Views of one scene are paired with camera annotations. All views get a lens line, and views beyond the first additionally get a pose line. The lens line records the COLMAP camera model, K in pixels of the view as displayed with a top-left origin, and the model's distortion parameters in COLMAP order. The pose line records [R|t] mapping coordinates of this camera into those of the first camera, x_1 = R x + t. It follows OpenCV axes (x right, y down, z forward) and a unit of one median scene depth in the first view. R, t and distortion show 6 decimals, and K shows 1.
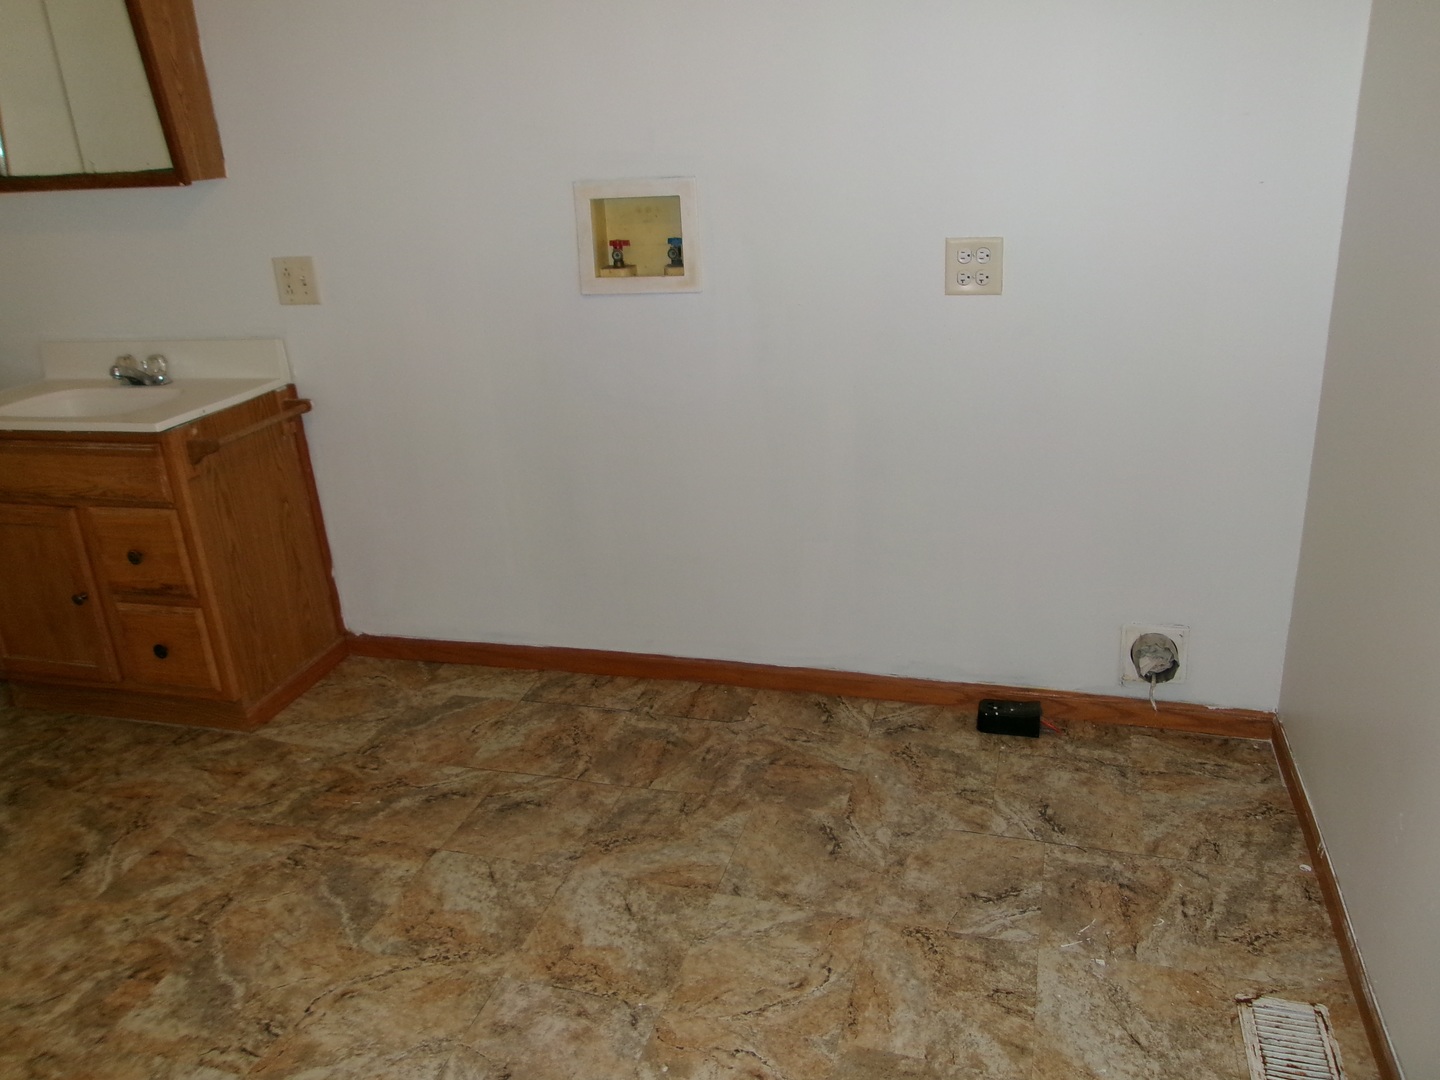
lens RADIAL K [[1128.5, 0, 720.0], [0, 1128.5, 540.0], [0, 0, 1]] dist [0.009181, 0.007288]
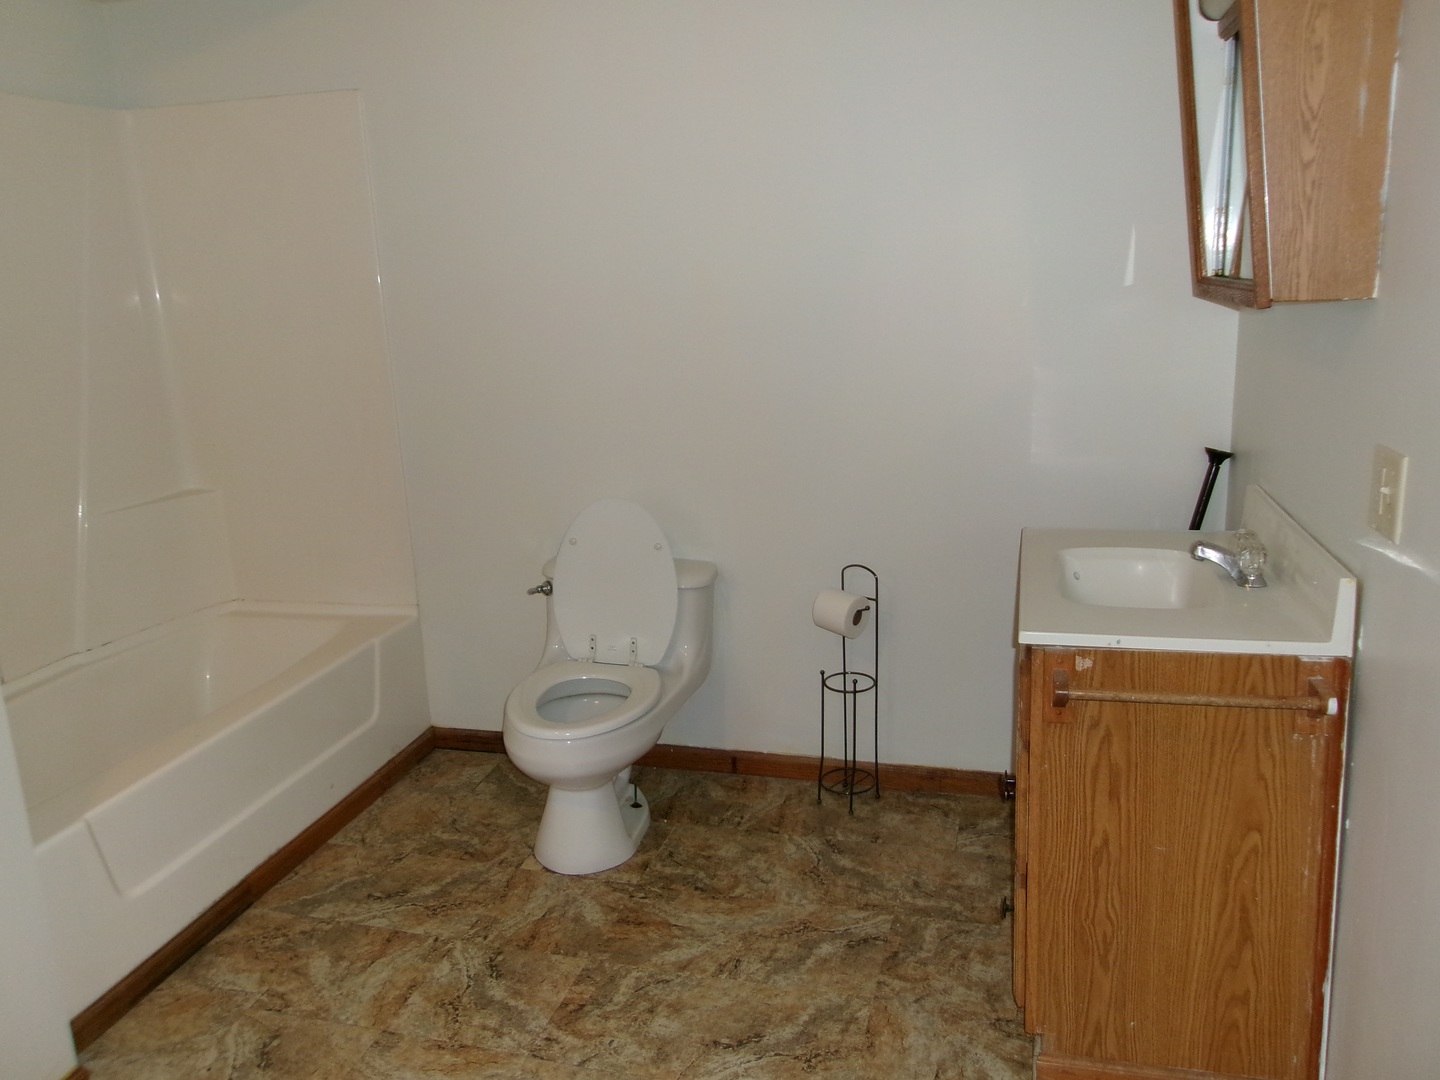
lens RADIAL K [[1128.5, 0, 720.0], [0, 1128.5, 540.0], [0, 0, 1]] dist [0.009181, 0.007288]
pose [[0.016998, 0.281435, -0.959430, 0.148925], [-0.310139, 0.913723, 0.262533, -0.257736], [0.950539, 0.293094, 0.102815, 0.663516]]
